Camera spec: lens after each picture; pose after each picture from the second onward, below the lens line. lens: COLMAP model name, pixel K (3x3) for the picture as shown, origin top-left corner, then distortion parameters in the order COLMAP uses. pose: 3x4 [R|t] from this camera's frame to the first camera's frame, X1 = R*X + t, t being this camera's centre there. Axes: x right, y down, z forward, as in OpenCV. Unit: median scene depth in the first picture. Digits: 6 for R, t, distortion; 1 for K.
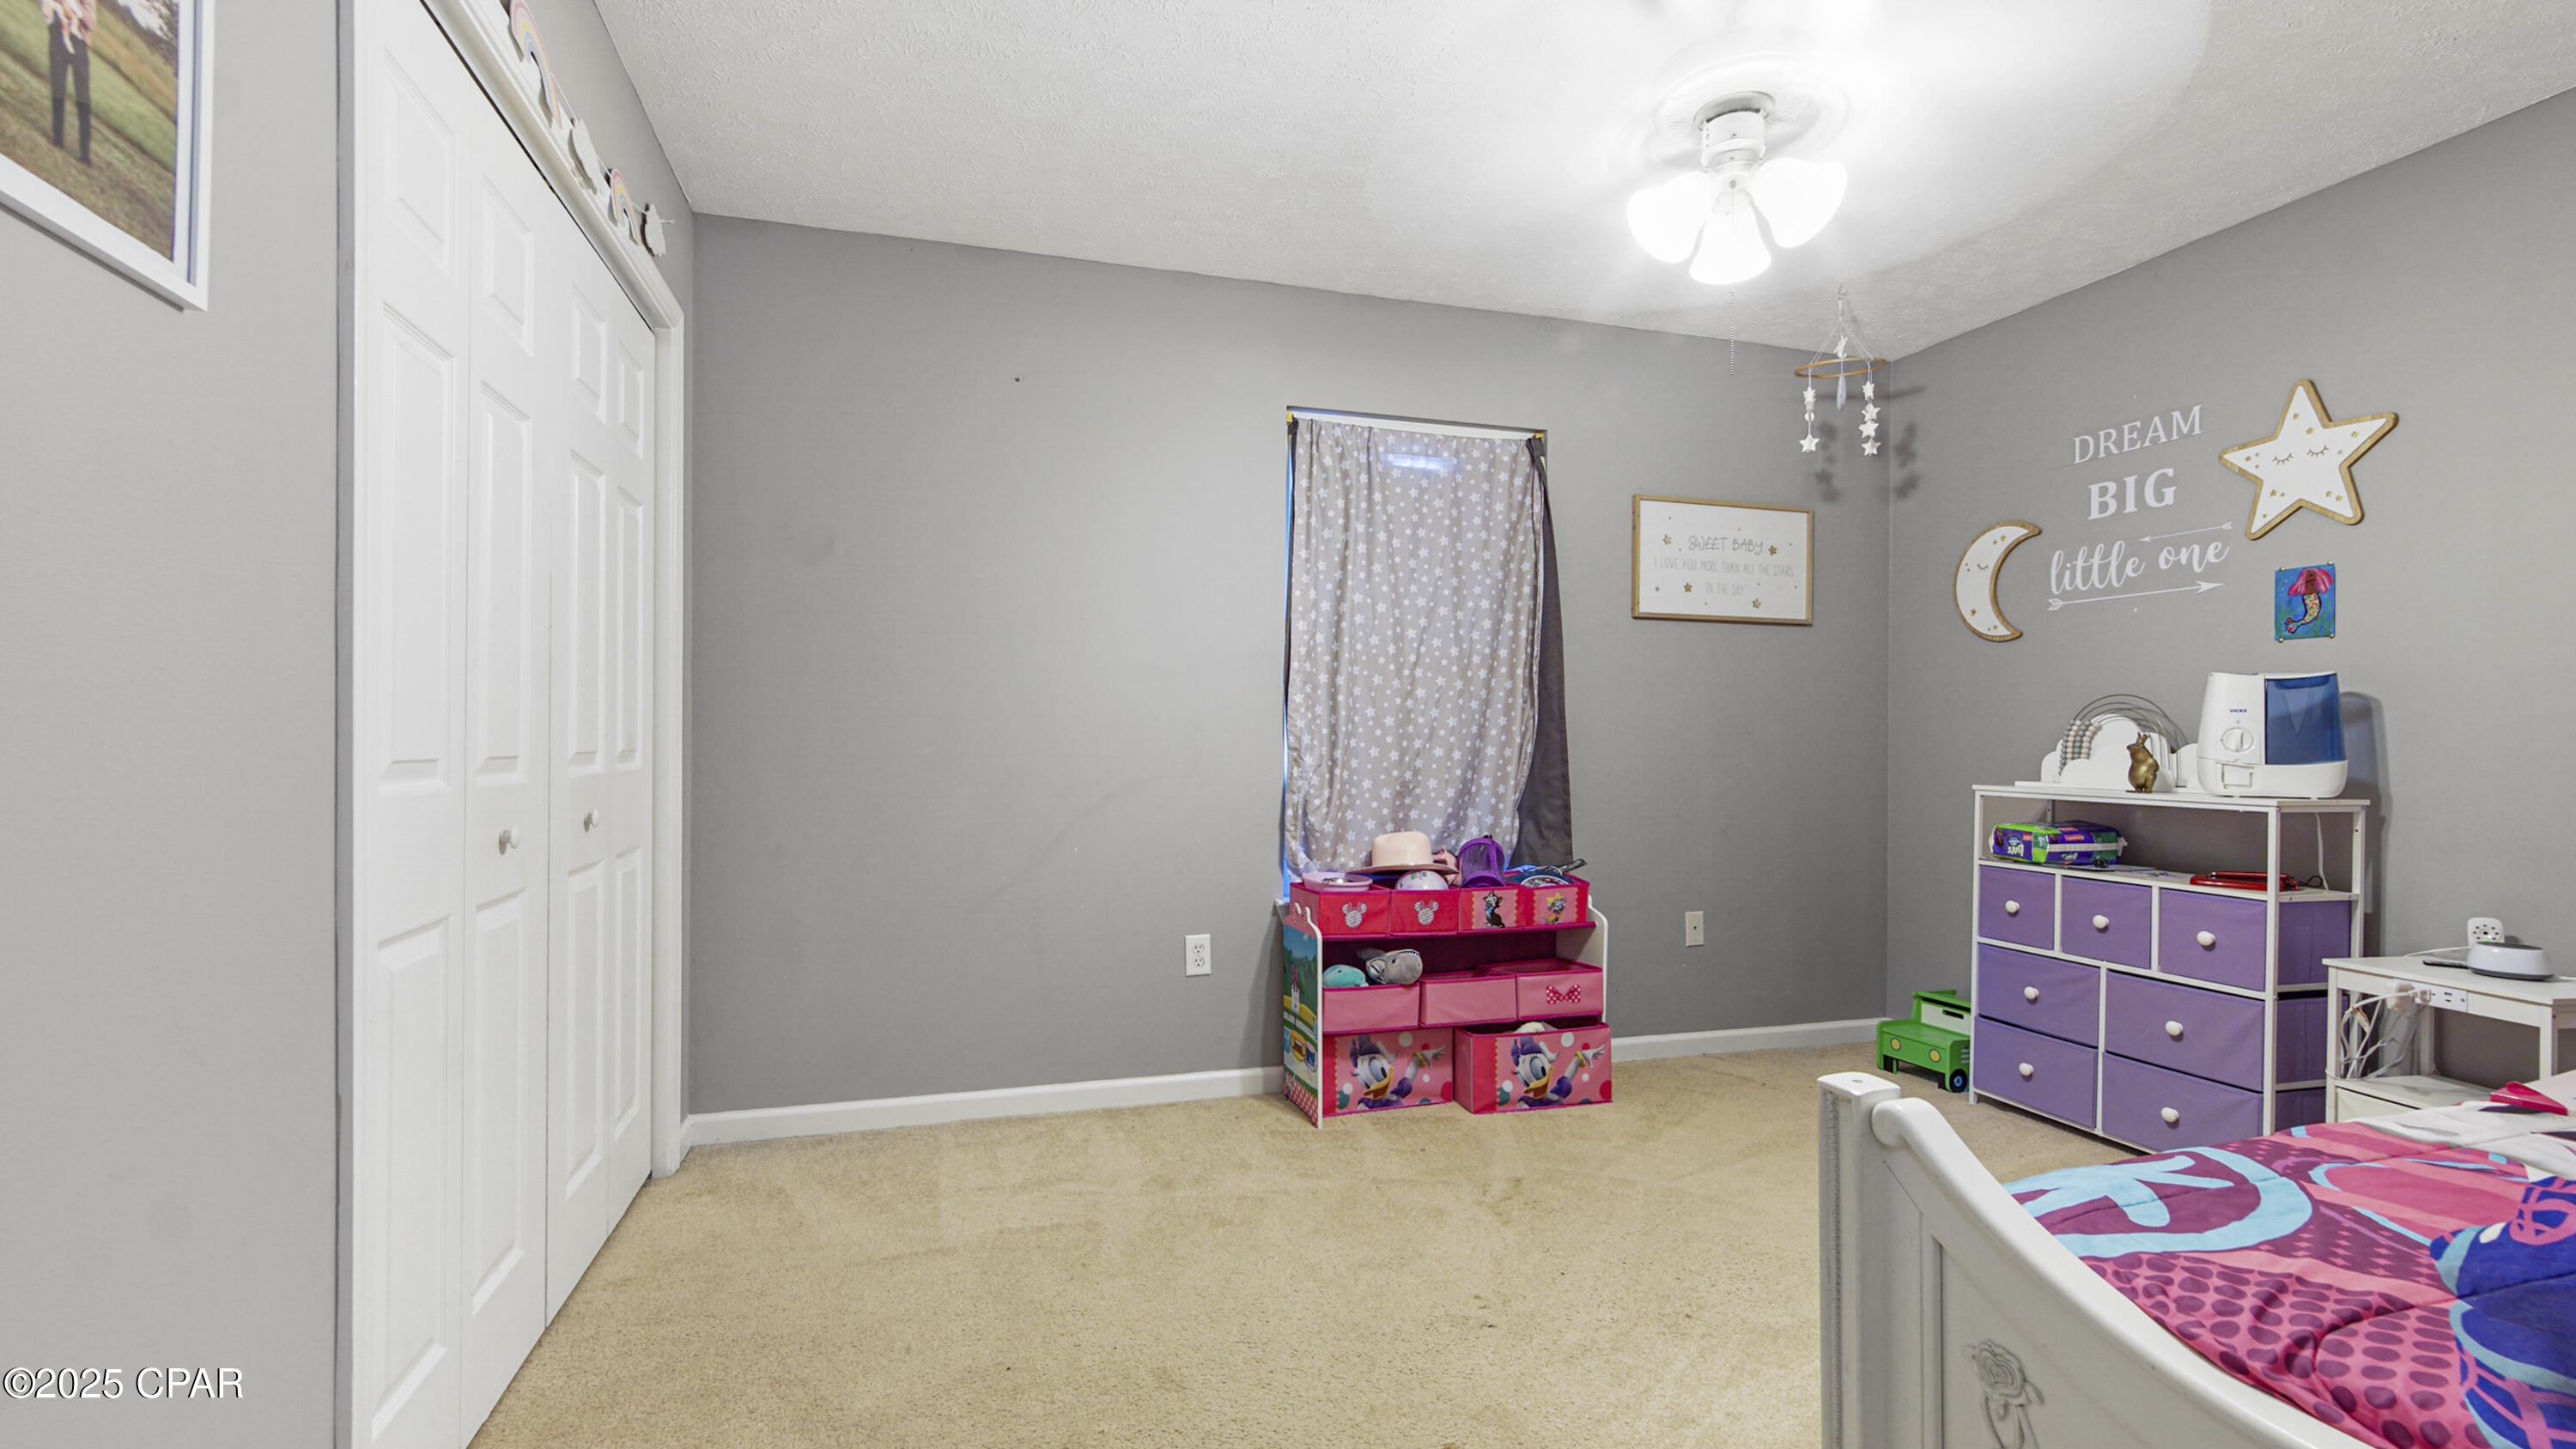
lens RADIAL K [[1160.3, 0, 1288.0], [0, 1160.3, 724.5], [0, 0, 1]] dist [-0.020626, 0.001160]
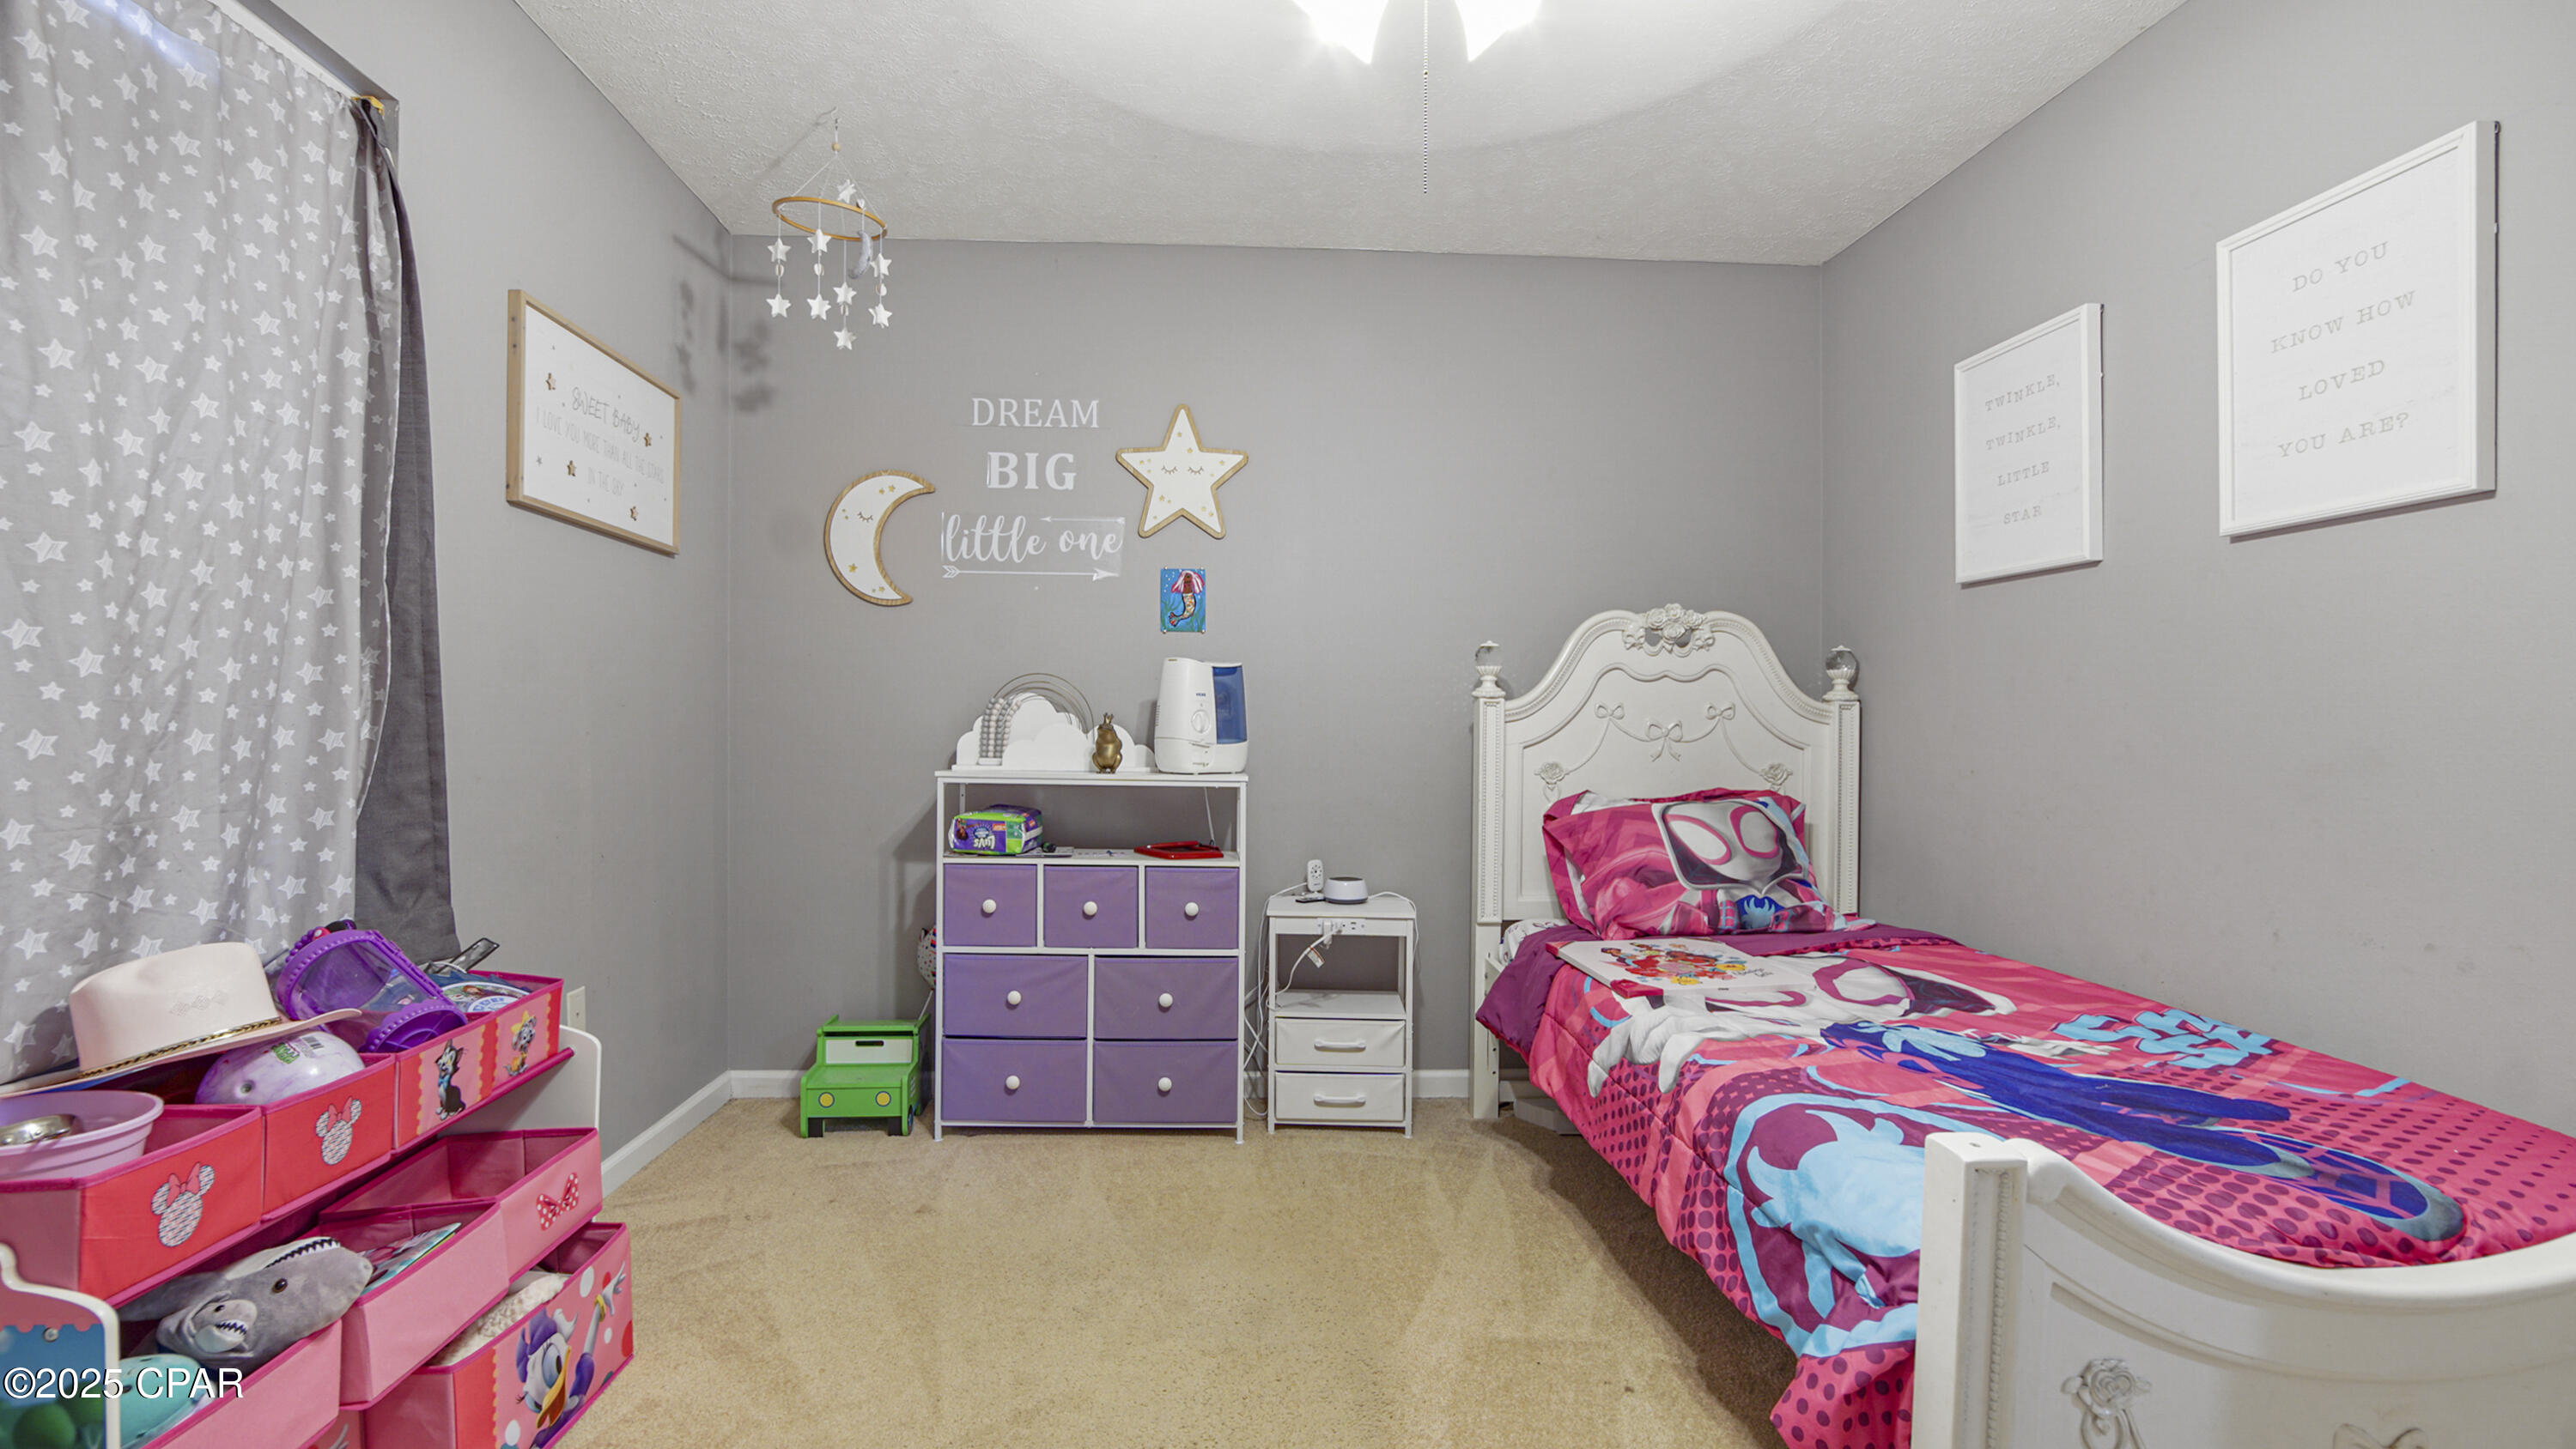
lens RADIAL K [[1160.3, 0, 1288.0], [0, 1160.3, 724.5], [0, 0, 1]] dist [-0.020626, 0.001160]
pose [[0.241978, -0.001101, 0.970281, -0.176231], [-0.024331, 0.999678, 0.007202, 0.005017], [-0.969977, -0.025350, 0.241874, 0.527940]]
